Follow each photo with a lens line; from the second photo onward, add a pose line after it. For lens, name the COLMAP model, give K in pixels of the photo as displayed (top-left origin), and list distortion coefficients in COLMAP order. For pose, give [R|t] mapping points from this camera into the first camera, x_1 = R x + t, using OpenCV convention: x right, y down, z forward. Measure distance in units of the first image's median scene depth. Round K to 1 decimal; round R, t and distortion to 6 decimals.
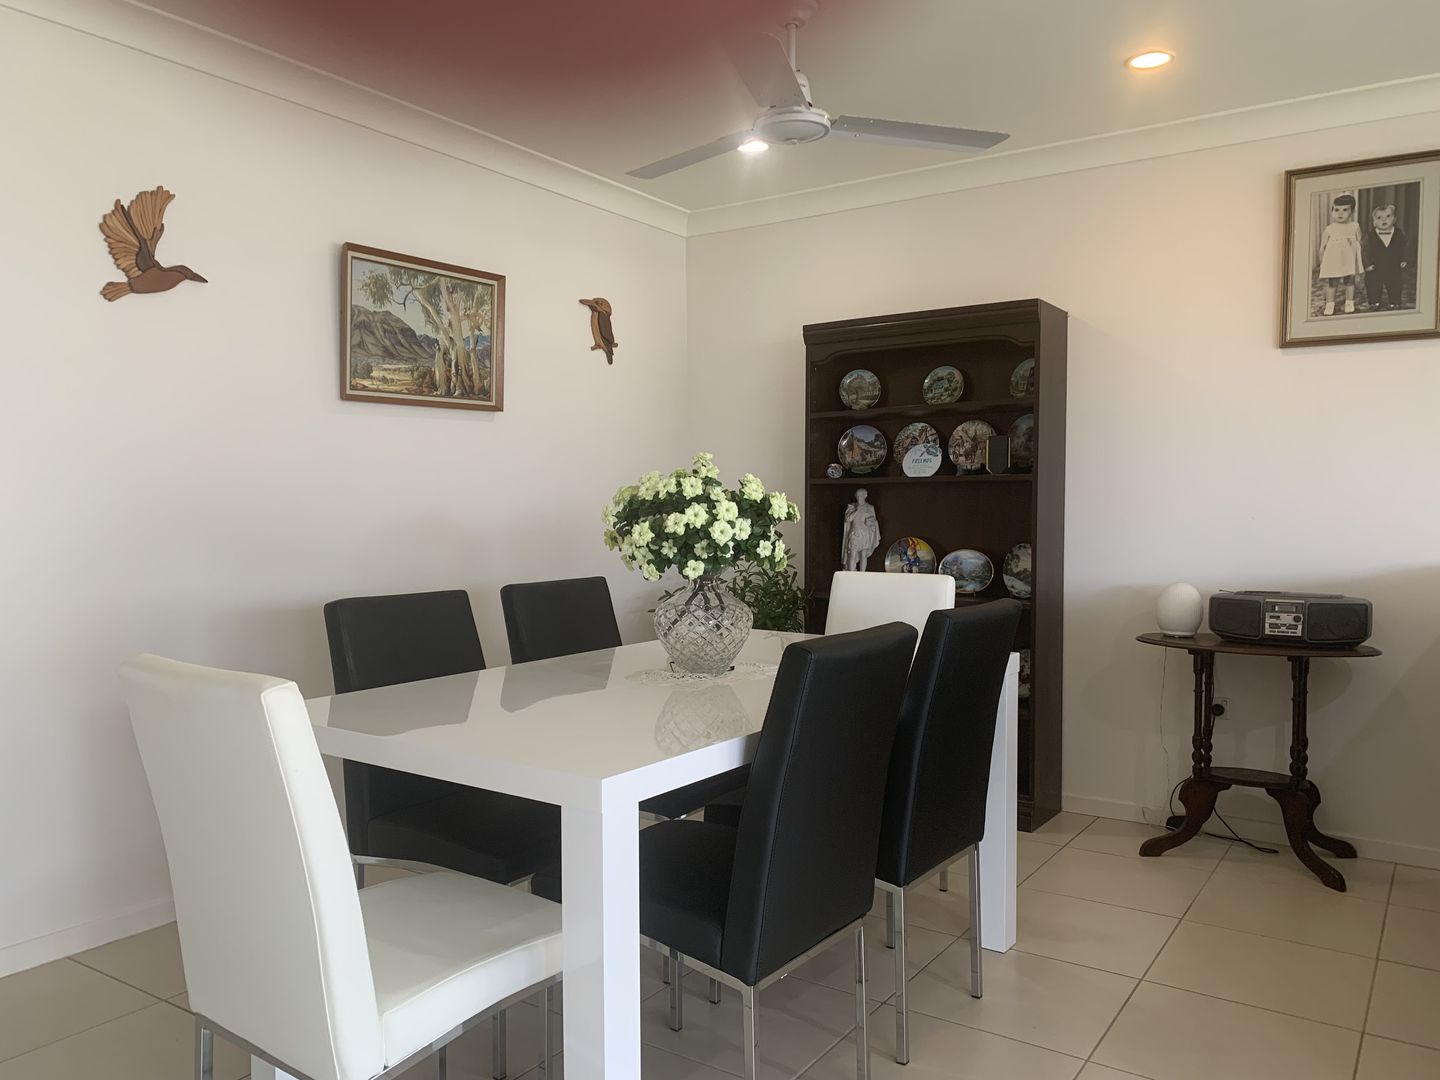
lens RADIAL K [[1082.8, 0, 720.0], [0, 1082.8, 540.0], [0, 0, 1]] dist [0.003581, 0.000971]
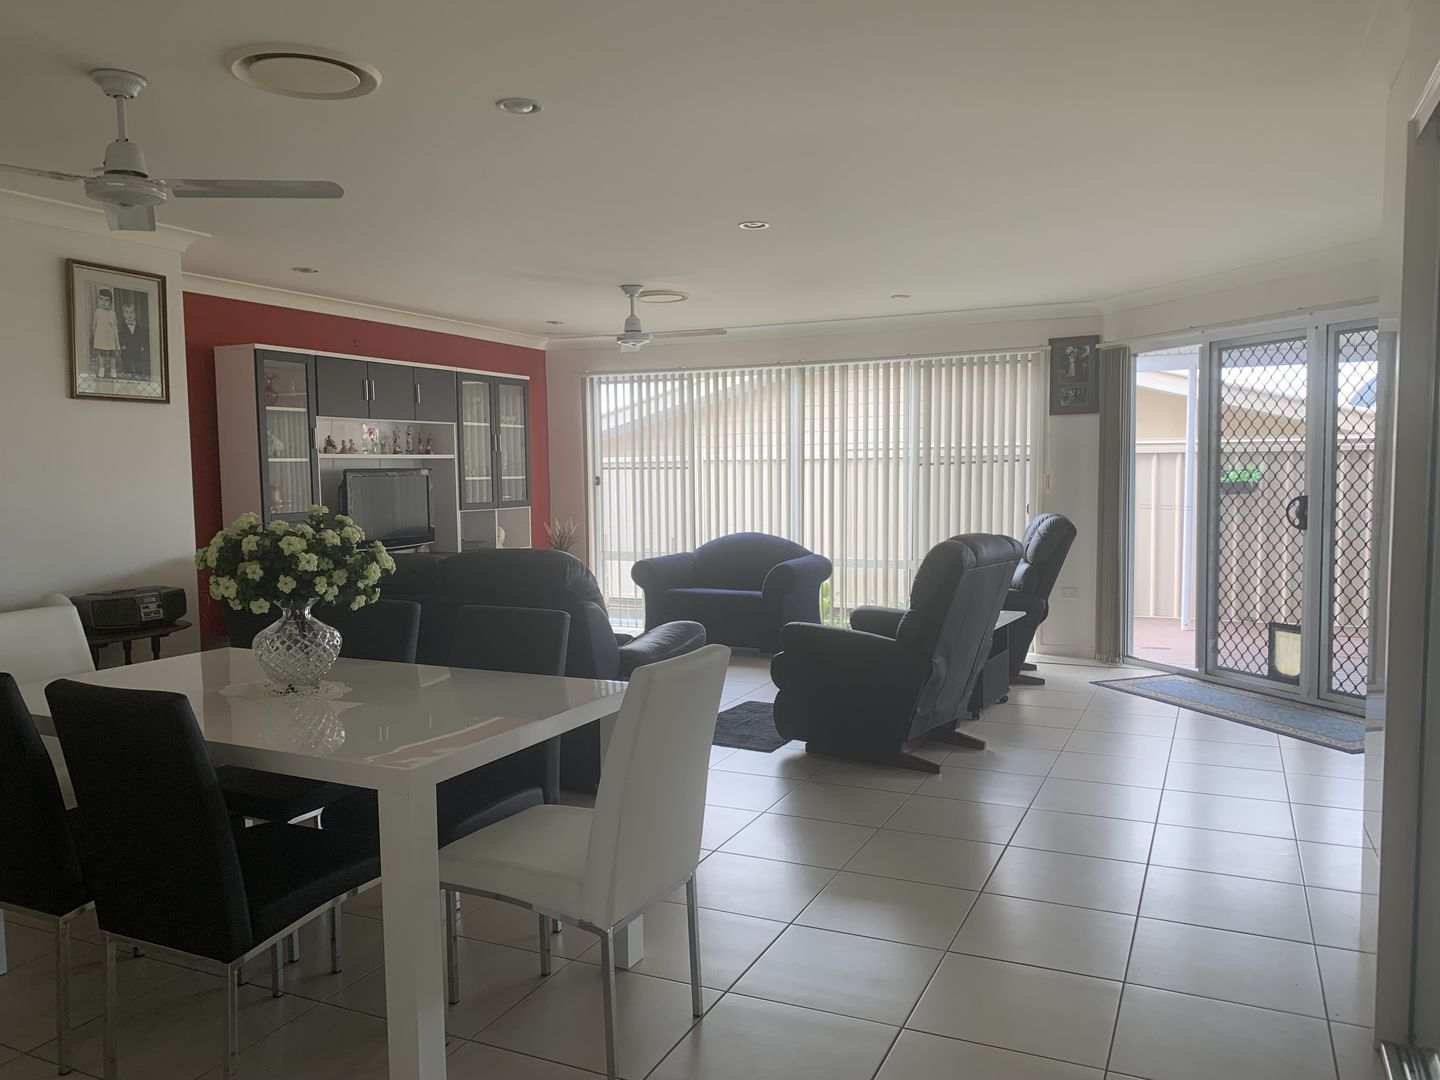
lens RADIAL K [[1082.8, 0, 720.0], [0, 1082.8, 540.0], [0, 0, 1]] dist [0.003581, 0.000971]
pose [[-0.159732, -0.062837, 0.985158, -0.874638], [0.063800, 0.995228, 0.073824, -0.062180], [-0.985097, 0.074646, -0.154960, 0.489221]]
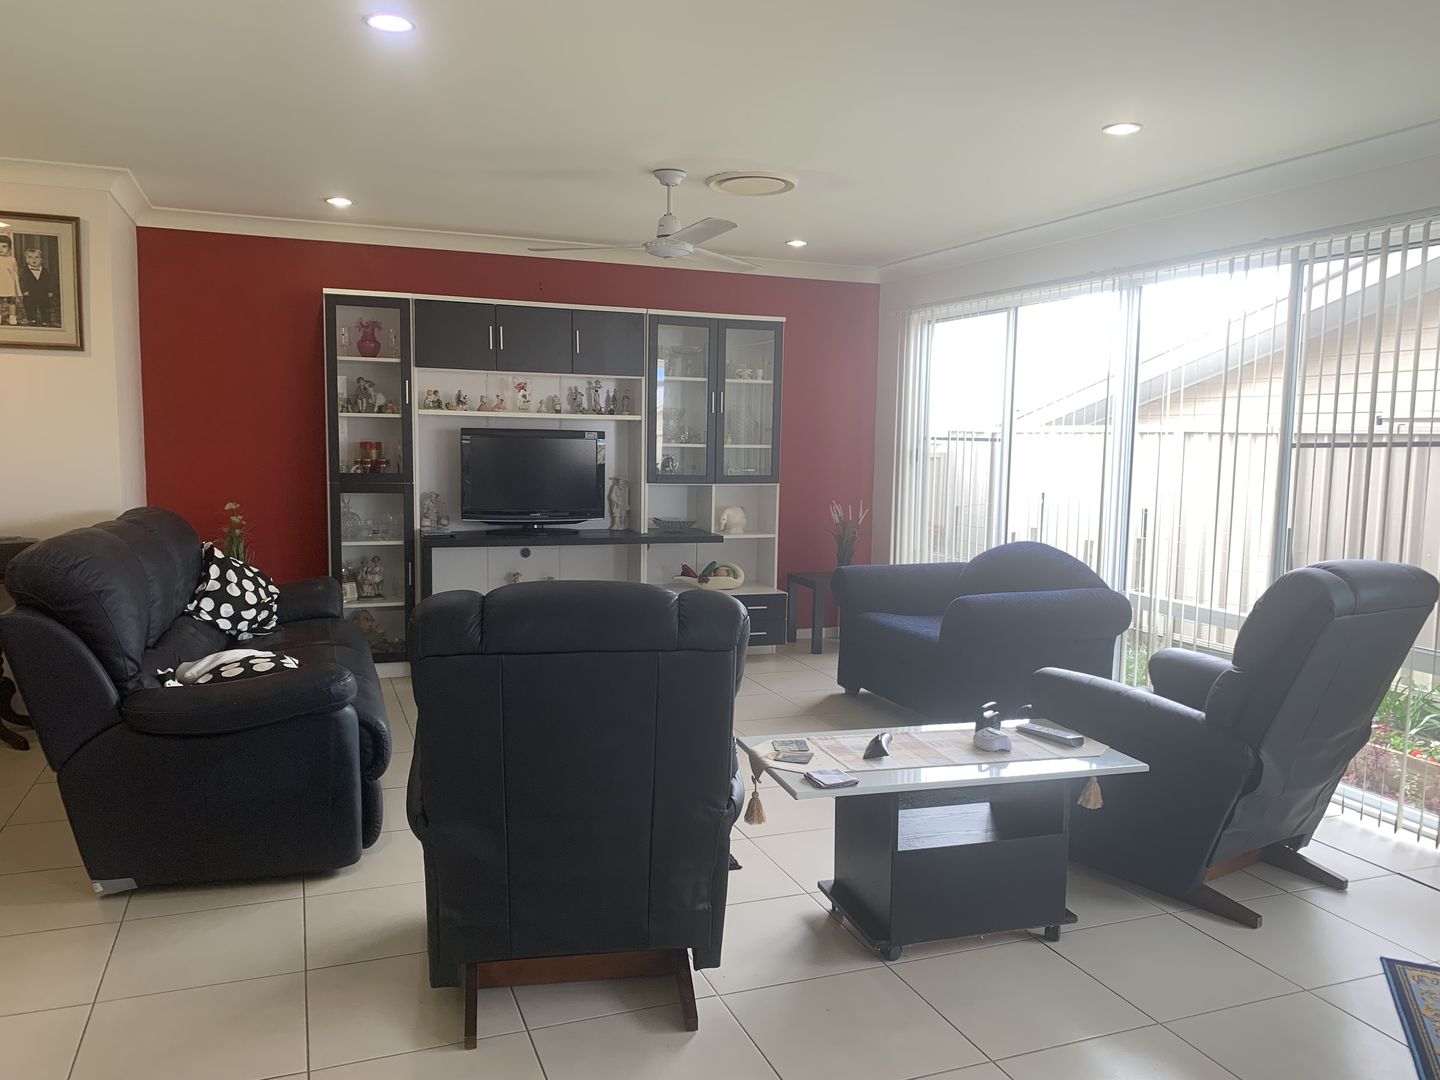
lens RADIAL K [[1082.8, 0, 720.0], [0, 1082.8, 540.0], [0, 0, 1]] dist [0.003581, 0.000971]
pose [[0.569456, -0.064231, 0.819509, -0.035713], [0.024498, 0.997826, 0.061184, -0.005746], [-0.821657, -0.014765, 0.569791, -0.482594]]
